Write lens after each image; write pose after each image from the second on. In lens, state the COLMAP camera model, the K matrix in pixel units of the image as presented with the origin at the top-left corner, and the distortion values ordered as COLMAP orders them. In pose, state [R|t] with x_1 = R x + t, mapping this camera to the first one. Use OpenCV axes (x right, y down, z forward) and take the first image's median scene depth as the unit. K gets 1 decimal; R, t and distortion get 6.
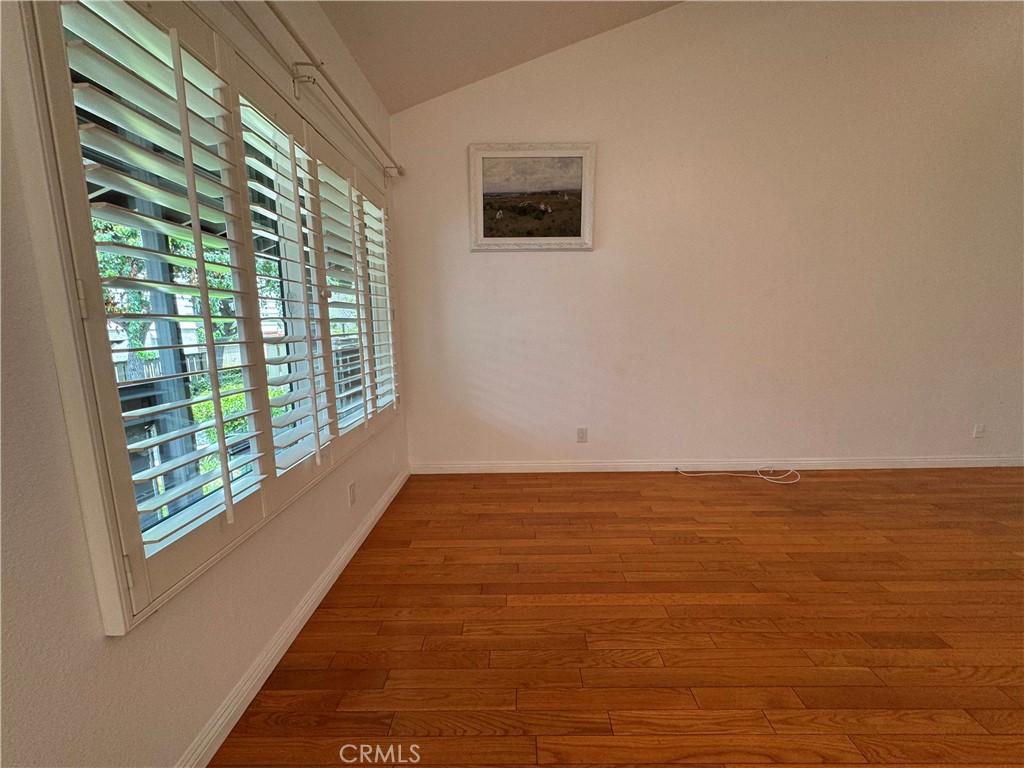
lens RADIAL K [[408.7, 0, 513.1], [0, 408.7, 383.1], [0, 0, 1]] dist [-0.003348, 0.000806]
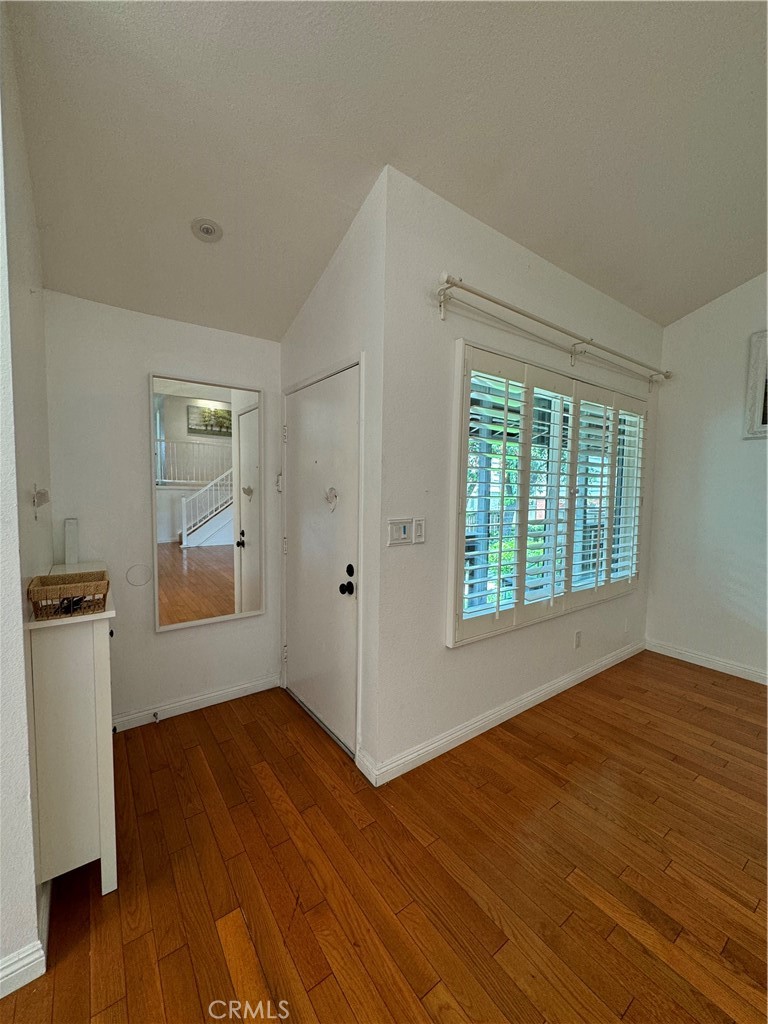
lens RADIAL K [[408.7, 0, 383.2], [0, 408.7, 511.5], [0, 0, 1]] dist [-0.003348, 0.000806]
pose [[0.594764, 0.079163, -0.799993, 0.237537], [-0.146155, 0.989203, -0.010774, -0.026181], [0.790503, 0.123331, 0.599912, -0.310655]]
